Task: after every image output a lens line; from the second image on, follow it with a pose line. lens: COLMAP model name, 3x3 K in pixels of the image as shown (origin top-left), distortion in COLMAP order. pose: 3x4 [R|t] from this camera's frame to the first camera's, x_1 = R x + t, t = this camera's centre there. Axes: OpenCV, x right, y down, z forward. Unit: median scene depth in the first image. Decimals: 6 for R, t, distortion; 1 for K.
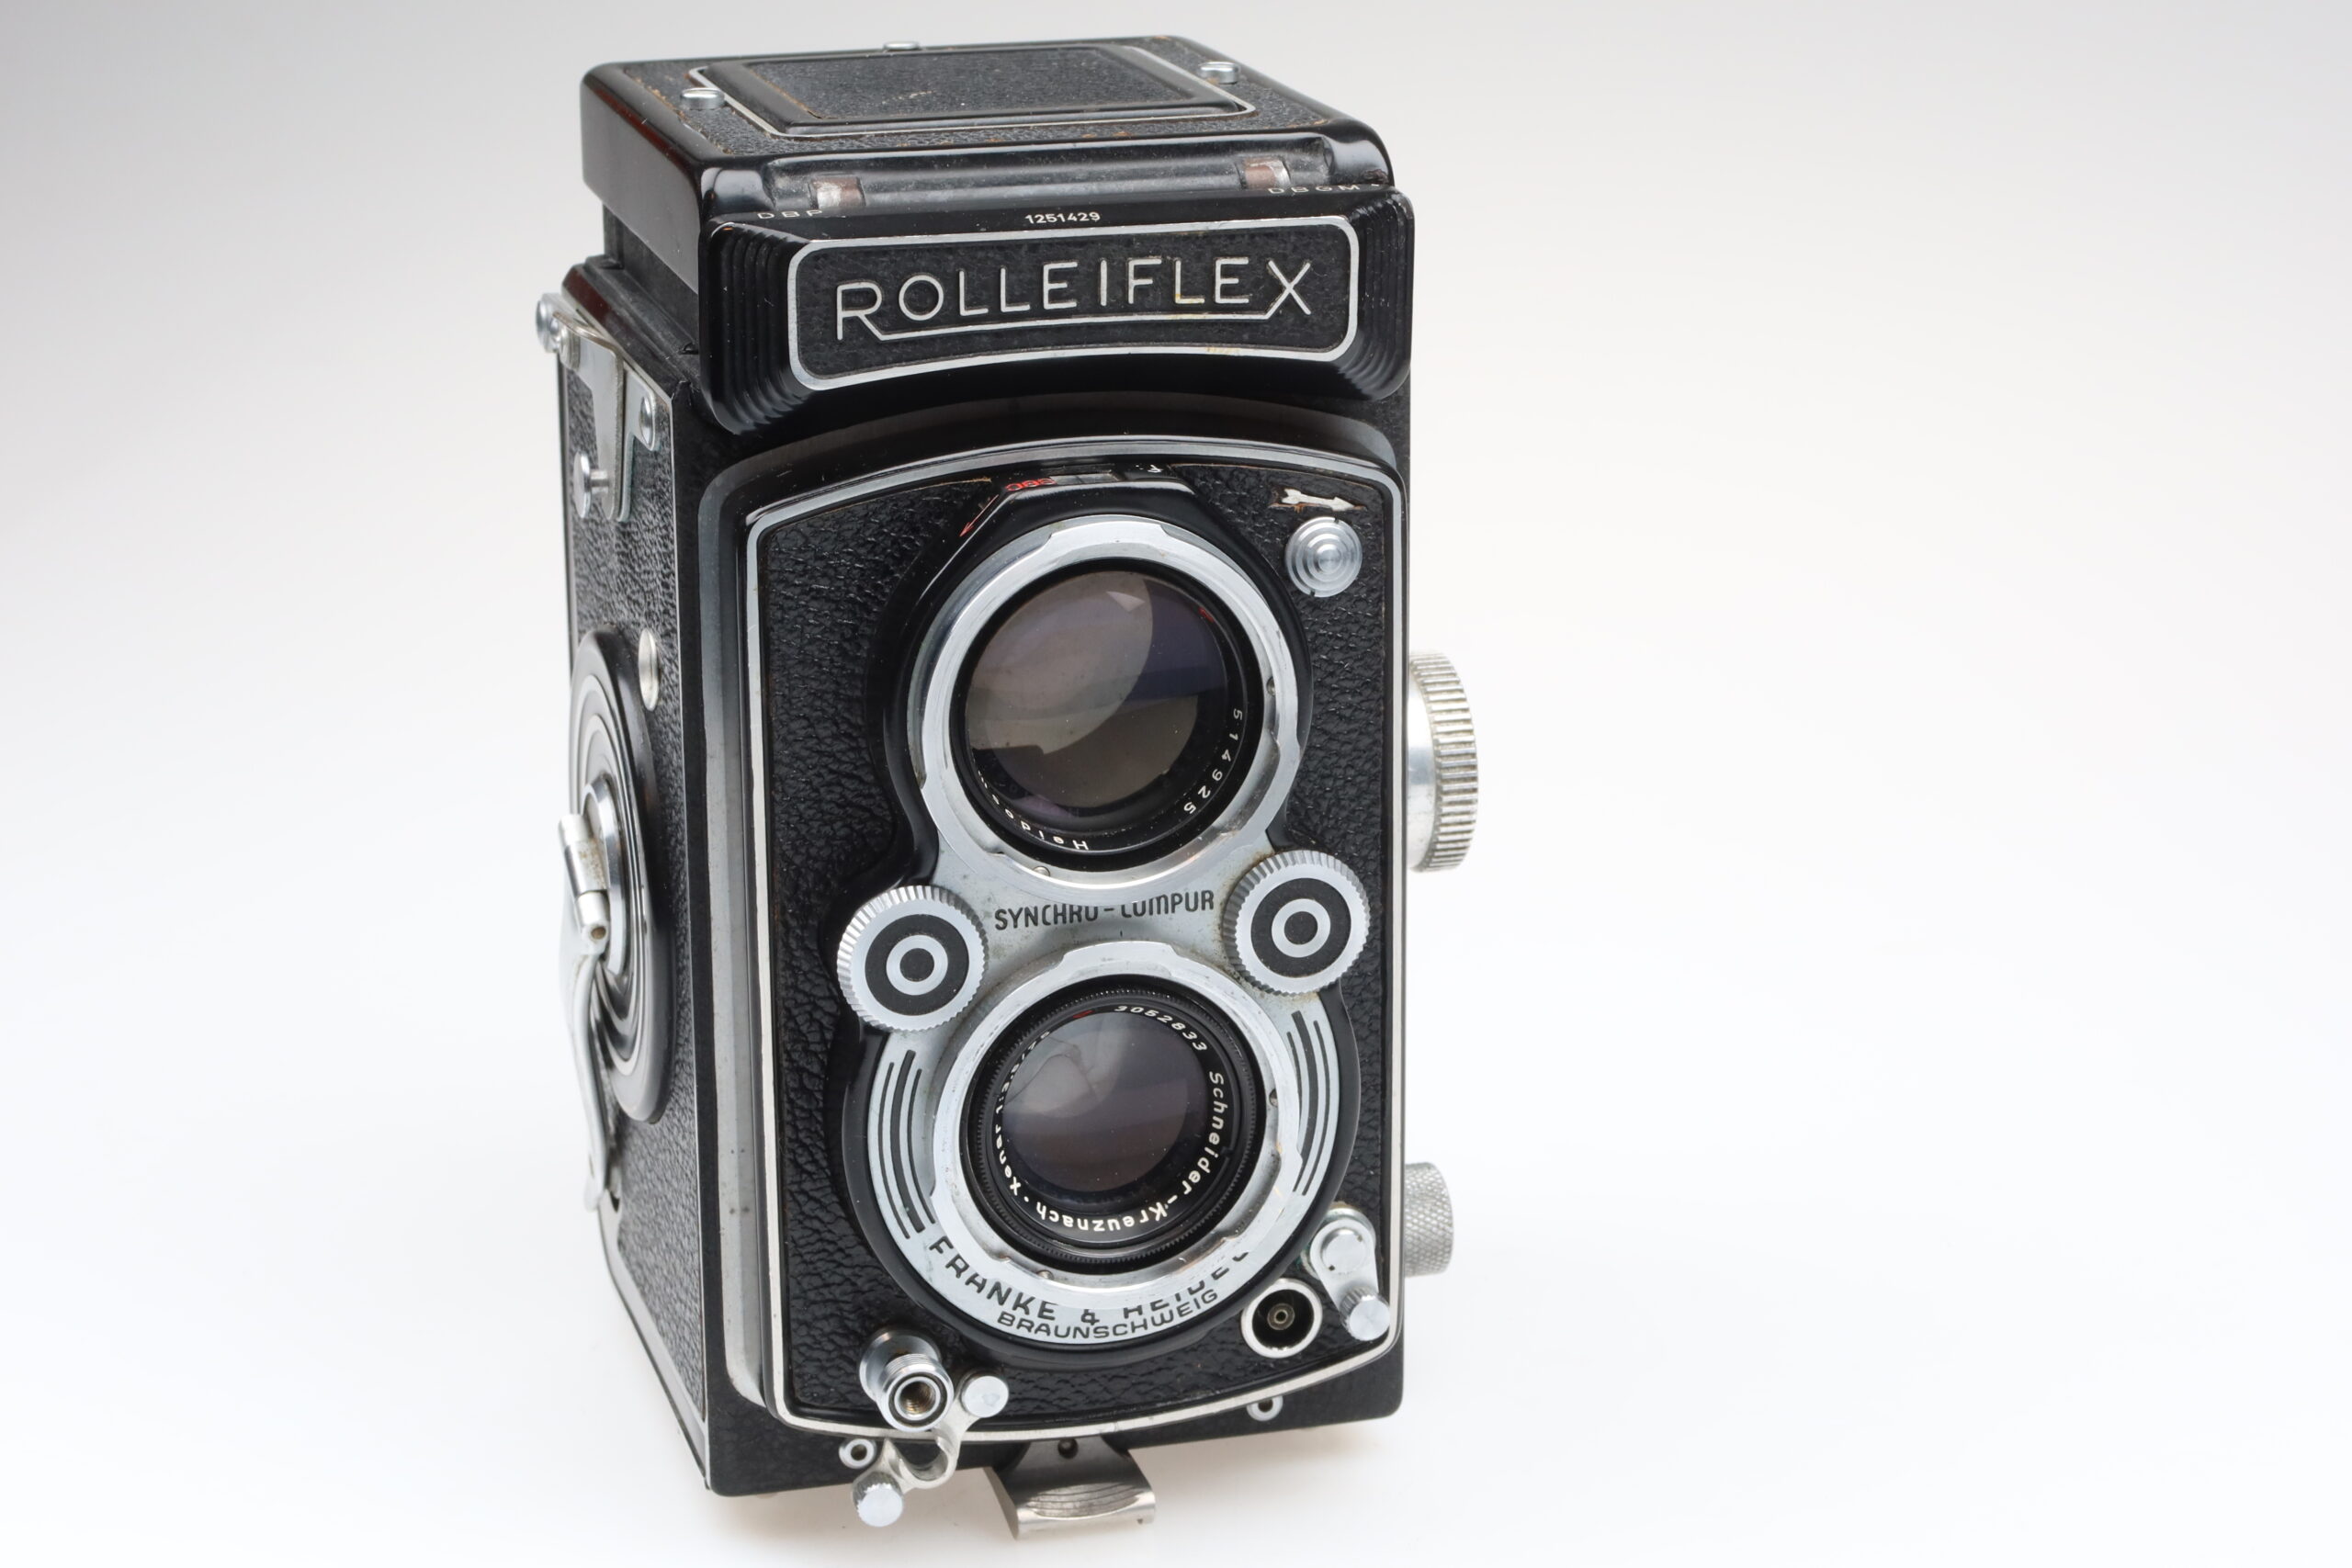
lens RADIAL K [[4965.6, 0, 1178.6], [0, 4965.6, 786.3], [0, 0, 1]] dist [-0.099769, 0.000000]
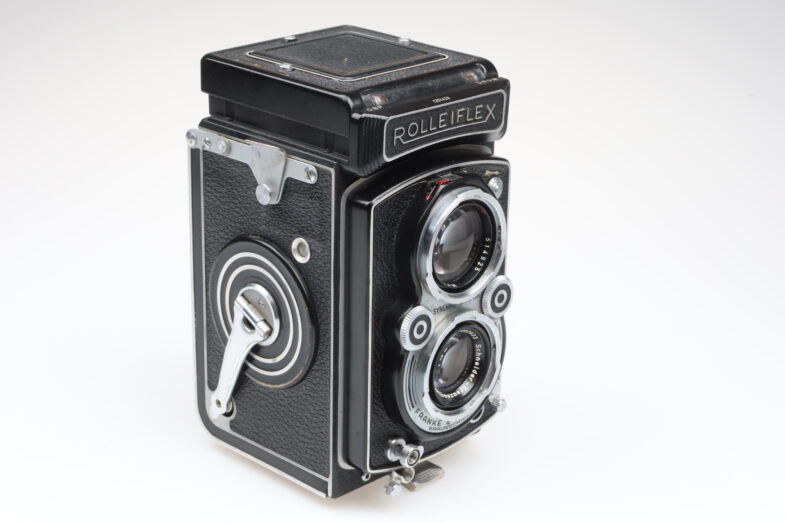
lens RADIAL K [[1657.5, 0, 392.0], [0, 1657.5, 260.9], [0, 0, 1]] dist [-0.099769, 0.000000]
pose [[0.870227, -0.153266, 0.468203, -0.575551], [0.114397, 0.987264, 0.110556, -0.132531], [-0.479185, -0.042648, 0.876677, 0.046878]]
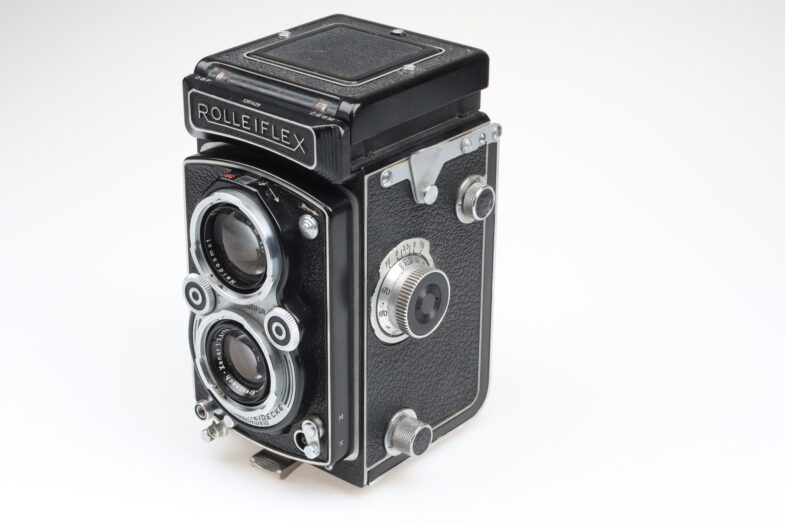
lens RADIAL K [[1657.5, 0, 392.0], [0, 1657.5, 261.5], [0, 0, 1]] dist [-0.099769, 0.000000]
pose [[0.557436, 0.363610, -0.746360, 0.878583], [-0.242348, 0.931102, 0.272609, -0.335048], [0.794061, 0.028917, 0.607150, 0.403444]]
